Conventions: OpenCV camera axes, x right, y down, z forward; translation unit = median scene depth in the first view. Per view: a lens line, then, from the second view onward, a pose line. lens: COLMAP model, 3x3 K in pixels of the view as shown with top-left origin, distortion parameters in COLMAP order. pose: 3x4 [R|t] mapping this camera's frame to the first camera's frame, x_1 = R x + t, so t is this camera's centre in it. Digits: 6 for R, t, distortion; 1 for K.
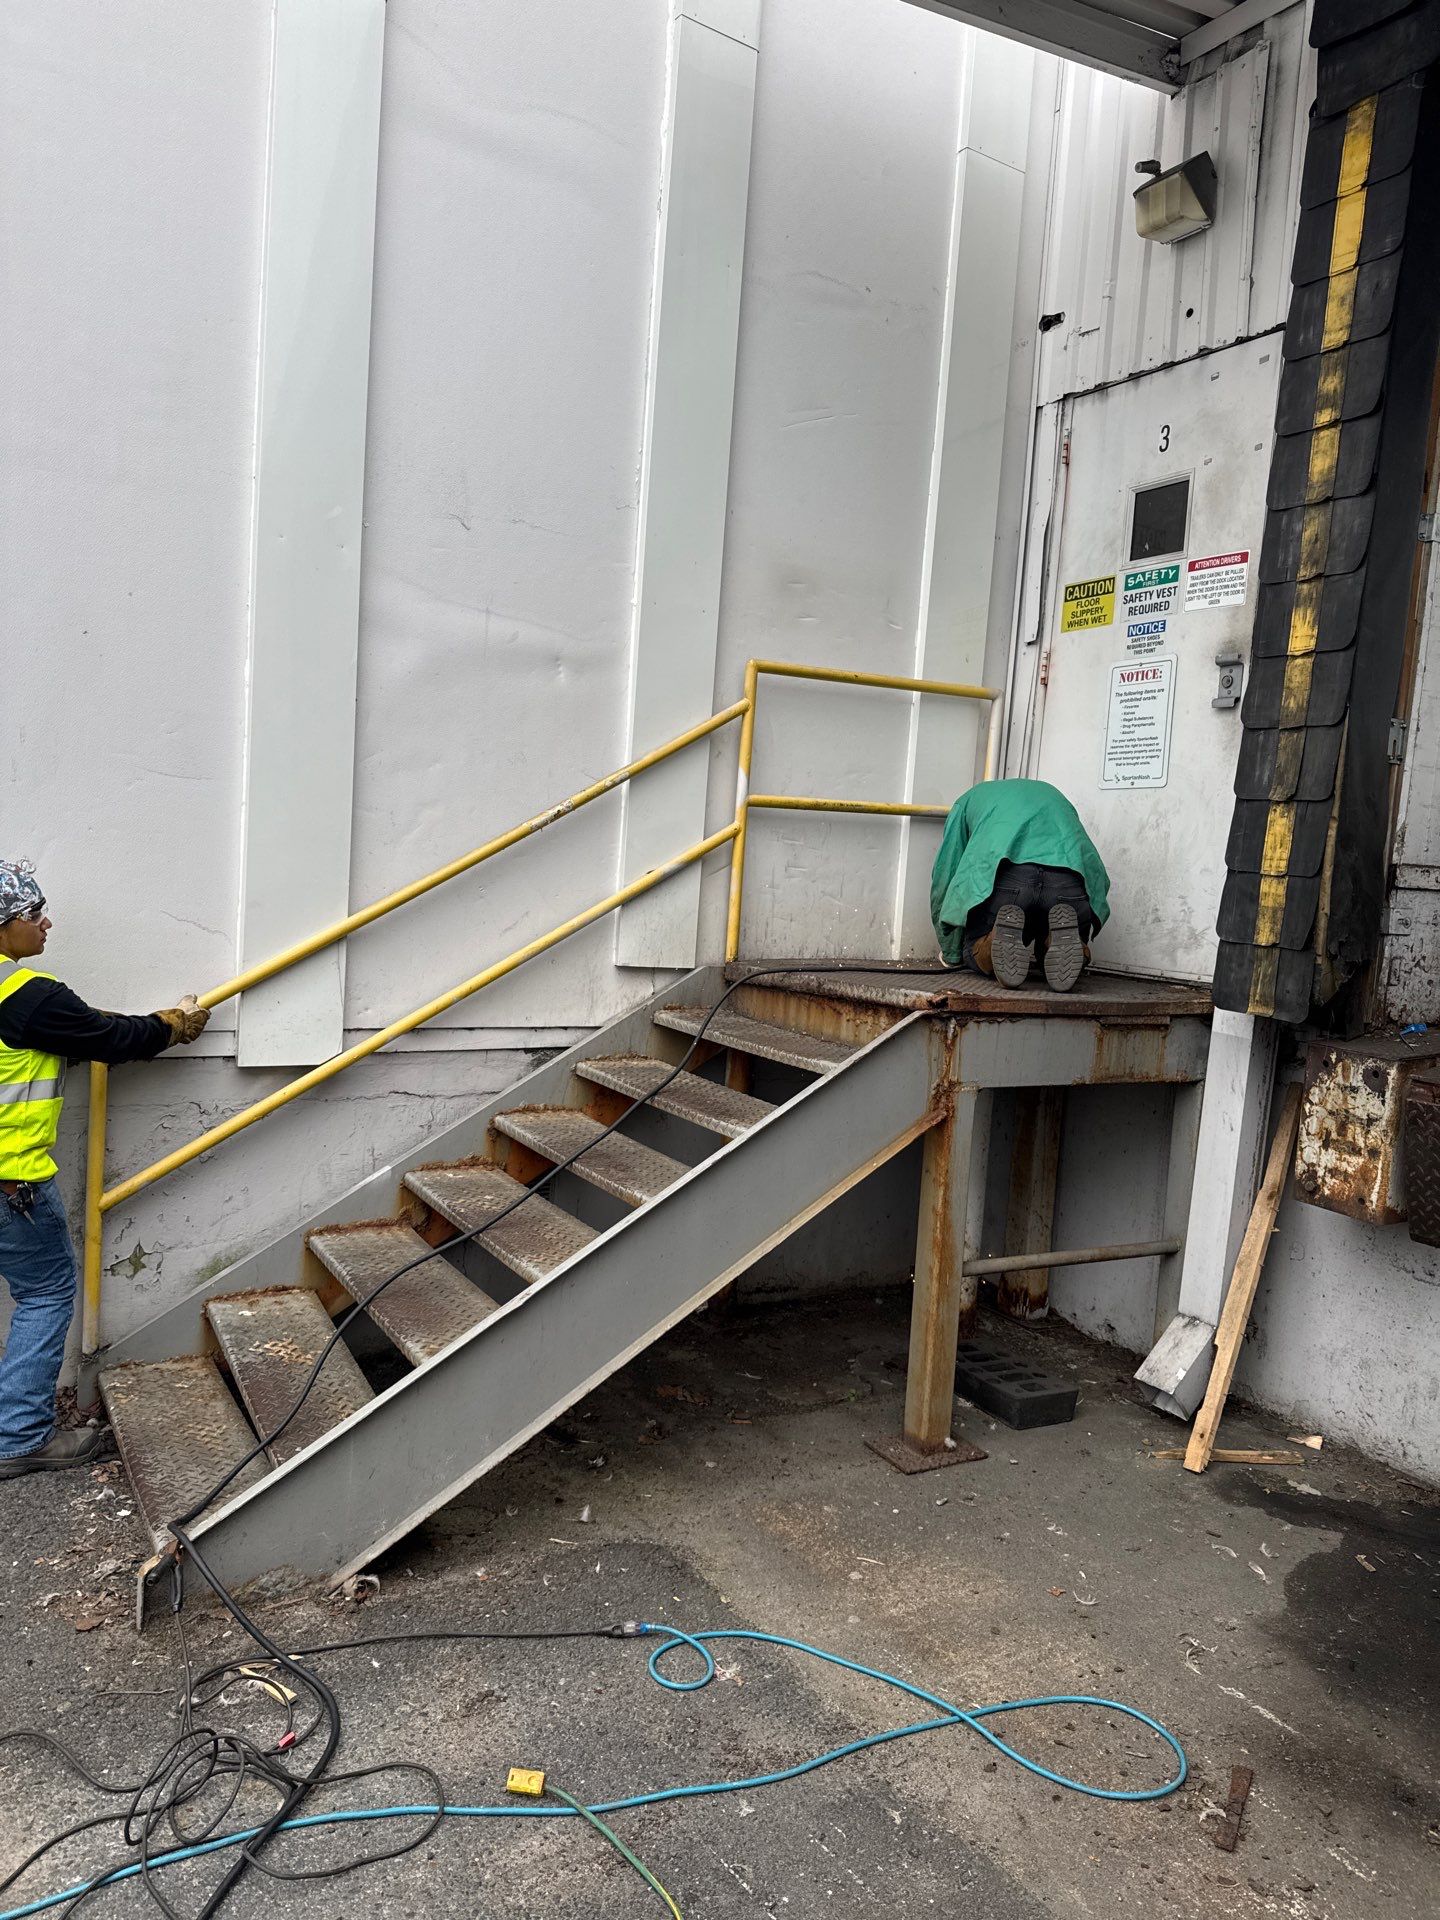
lens RADIAL K [[1377.5, 0, 704.0], [0, 1377.5, 962.9], [0, 0, 1]] dist [0.008451, -0.004632]
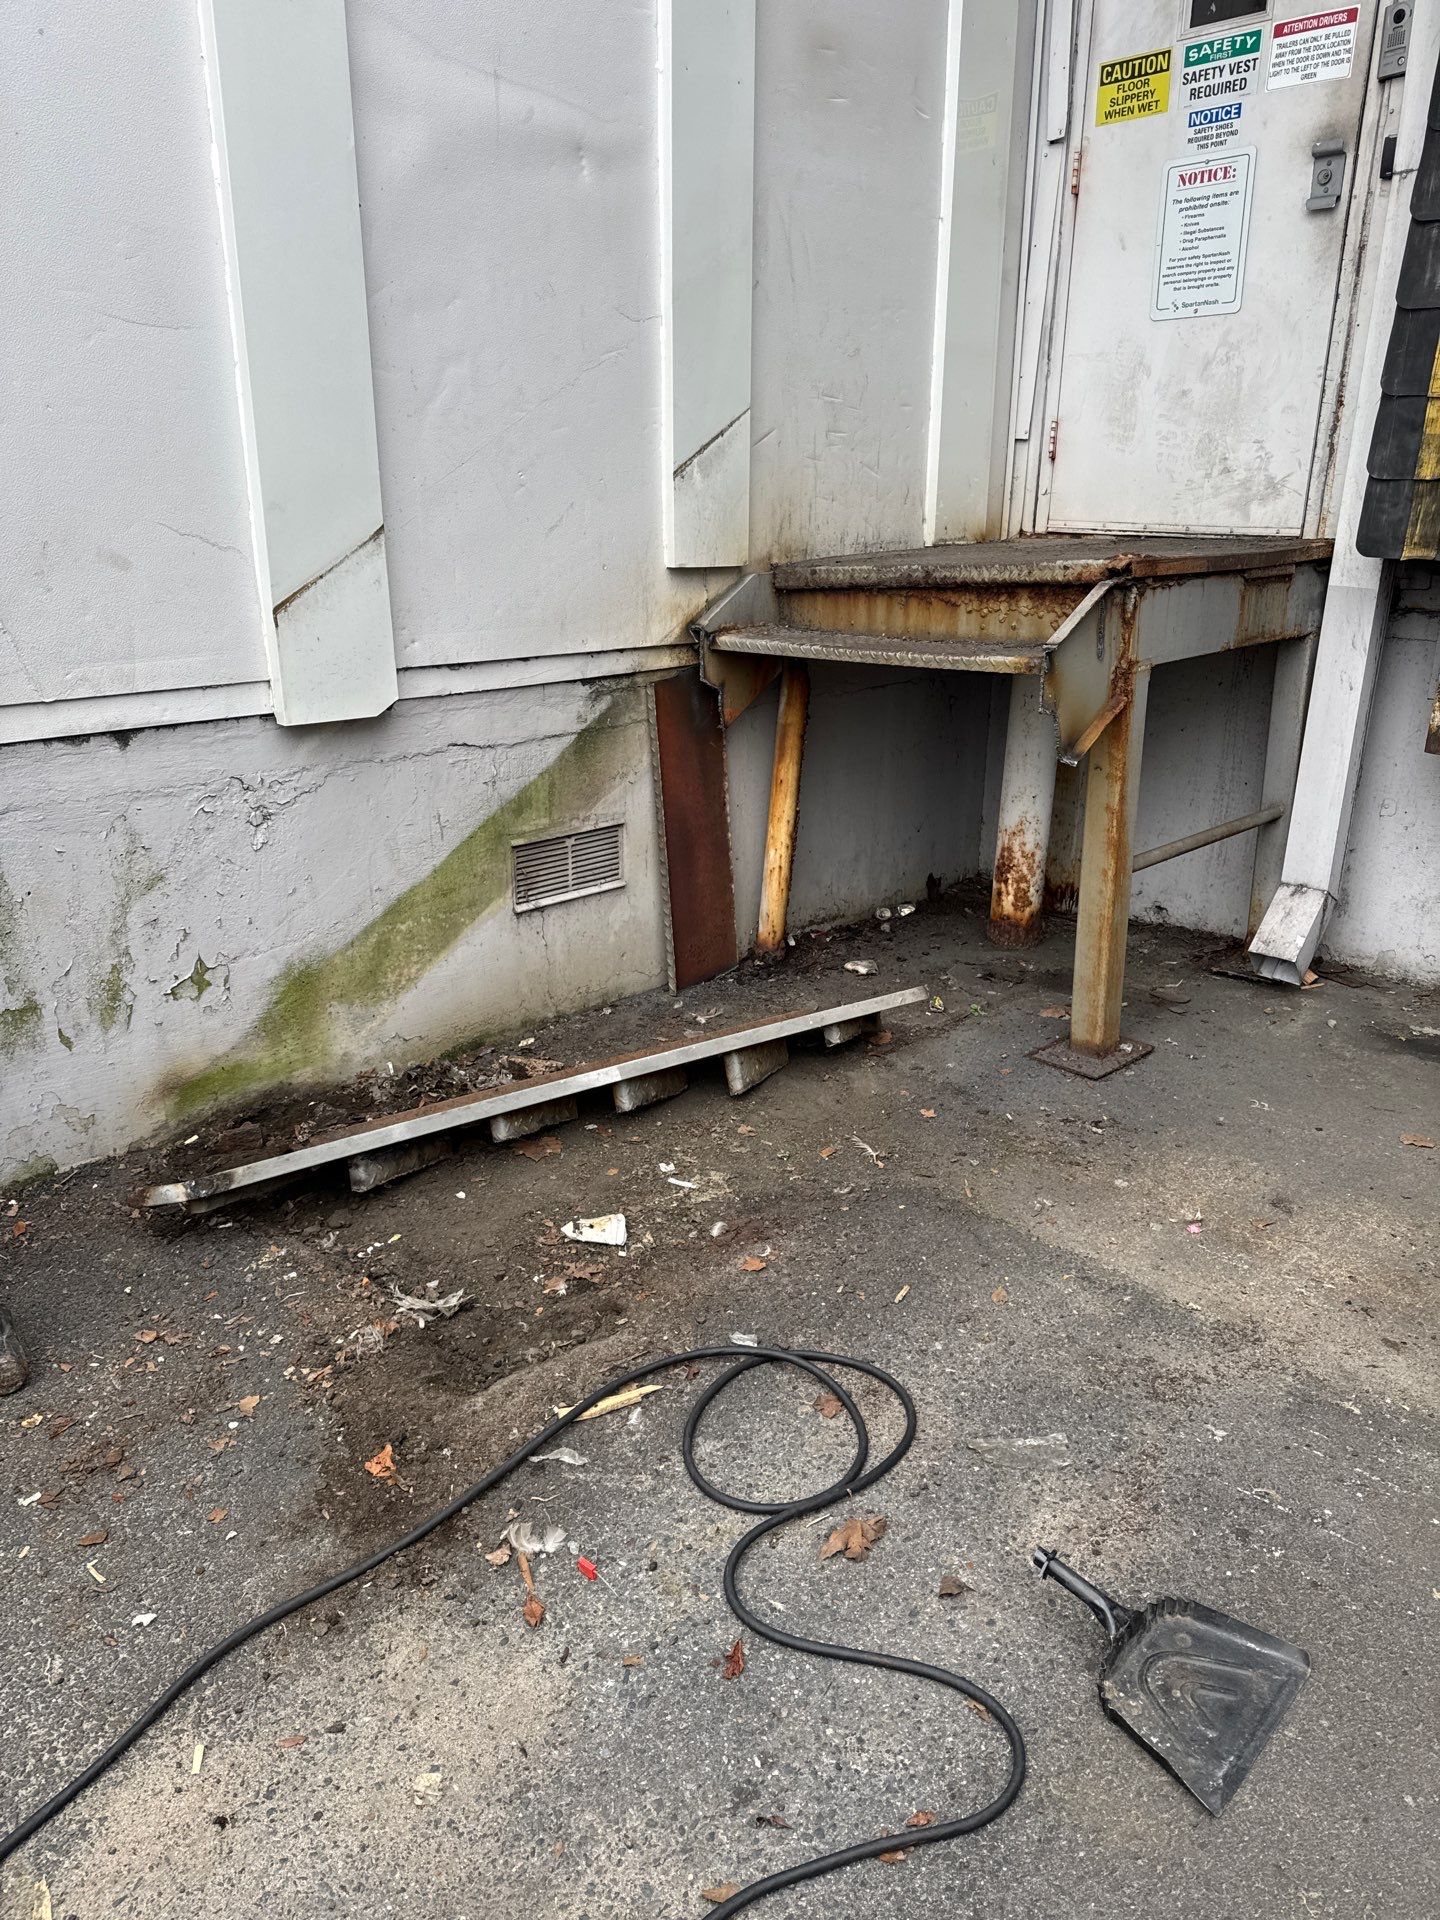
lens RADIAL K [[1370.3, 0, 726.6], [0, 1370.3, 962.3], [0, 0, 1]] dist [0.005863, -0.012316]
pose [[0.967654, -0.136854, 0.211936, -0.267751], [0.076479, 0.959676, 0.270507, 0.012338], [-0.240410, -0.245548, 0.939100, 0.163870]]
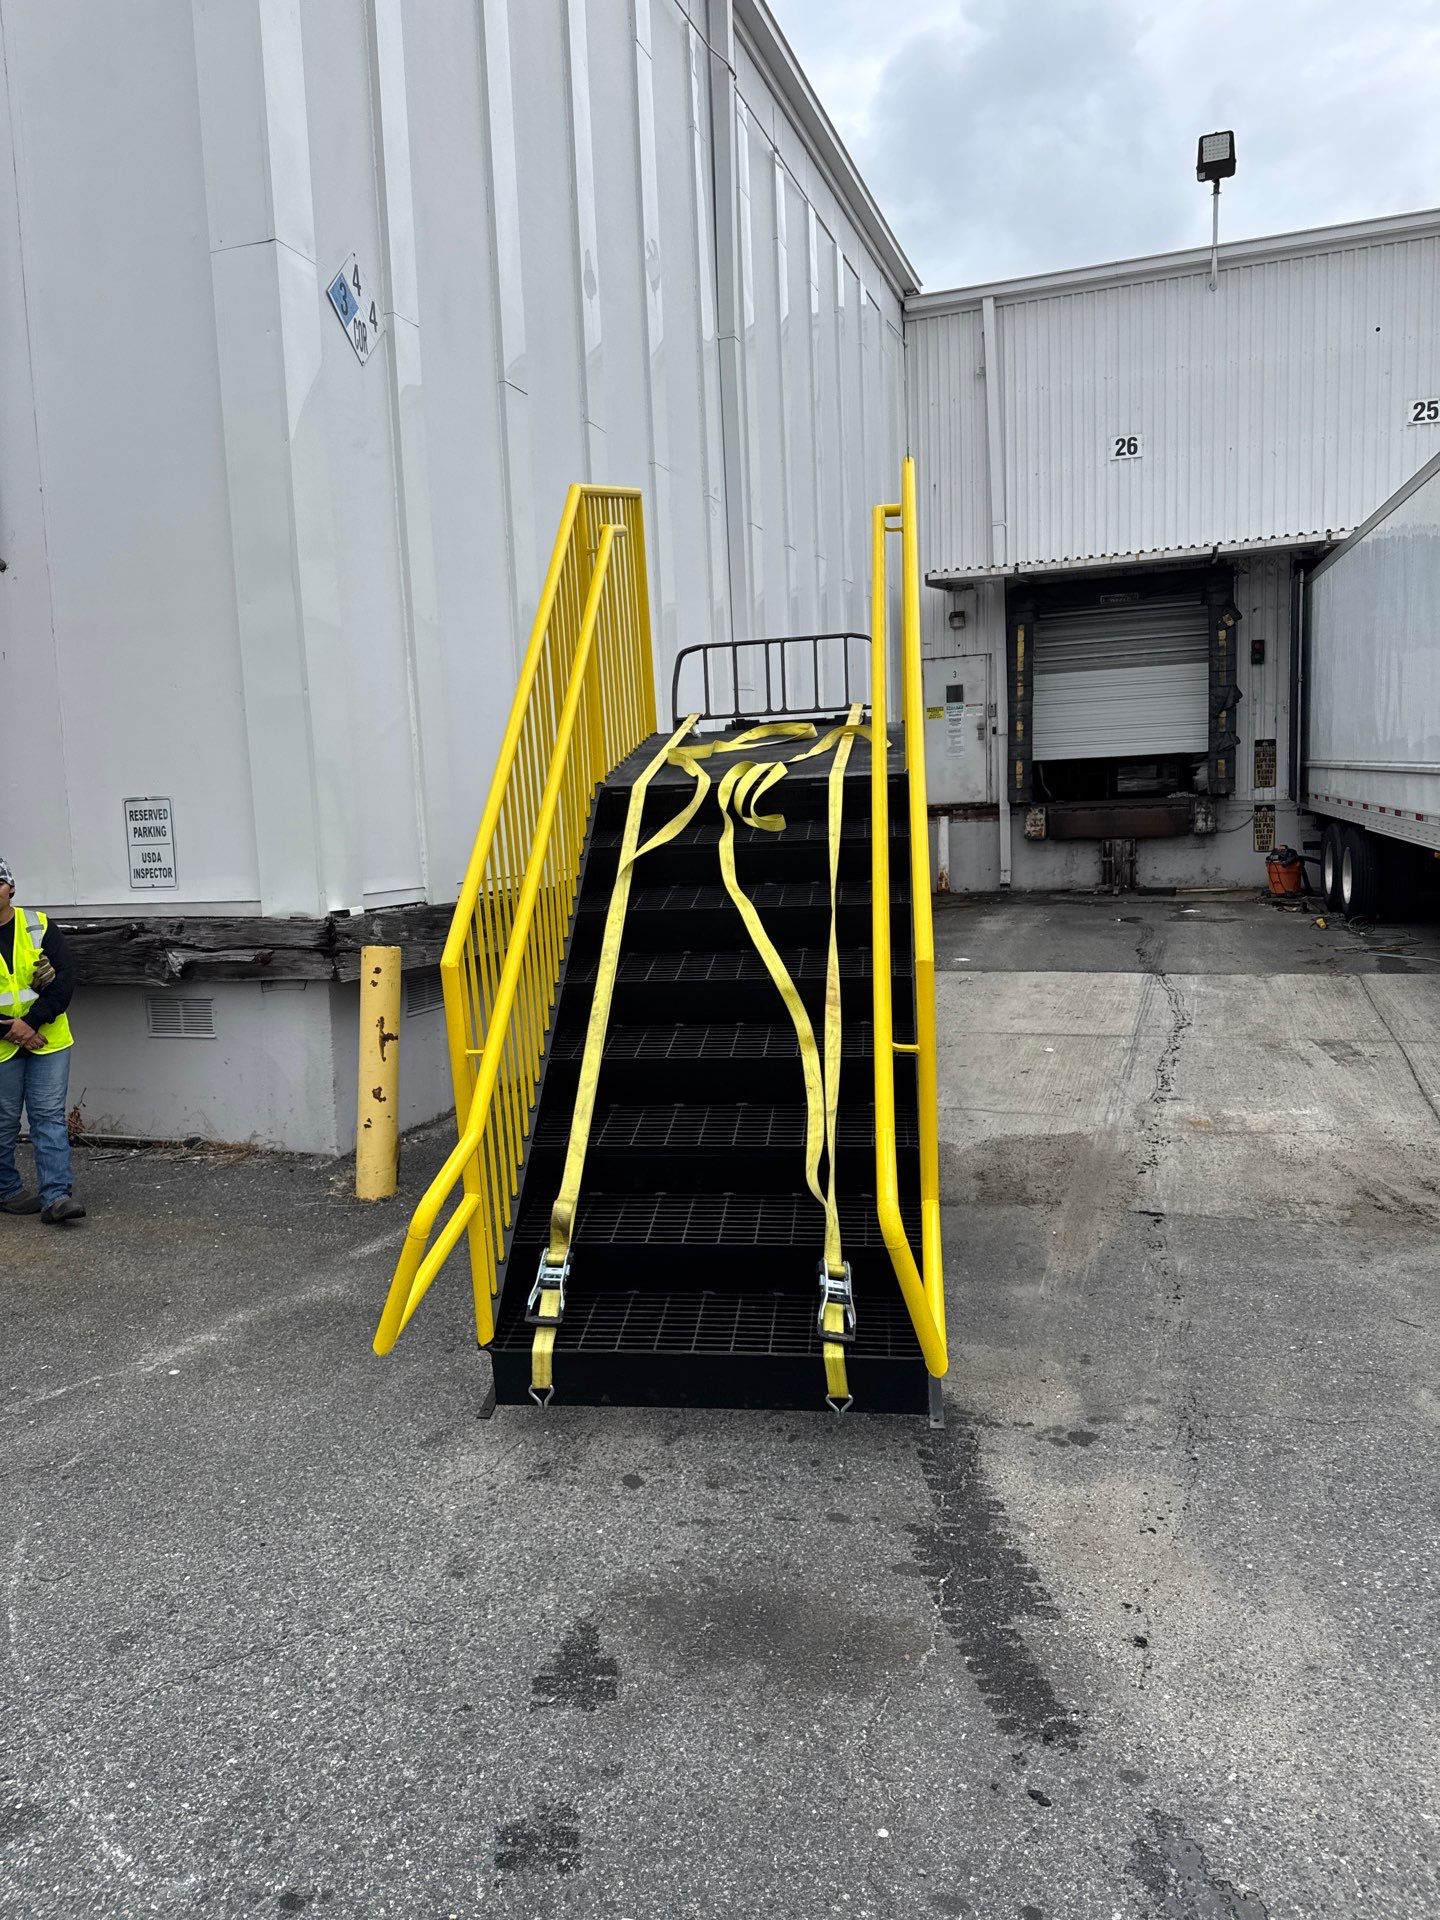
lens RADIAL K [[1331.3, 0, 720.0], [0, 1331.3, 960.0], [0, 0, 1]] dist [0.118712, 0.000207]
pose [[0.755668, -0.169165, 0.632731, -3.408062], [0.144359, 0.985330, 0.091027, 0.001236], [-0.638847, 0.022555, 0.769003, -1.933477]]
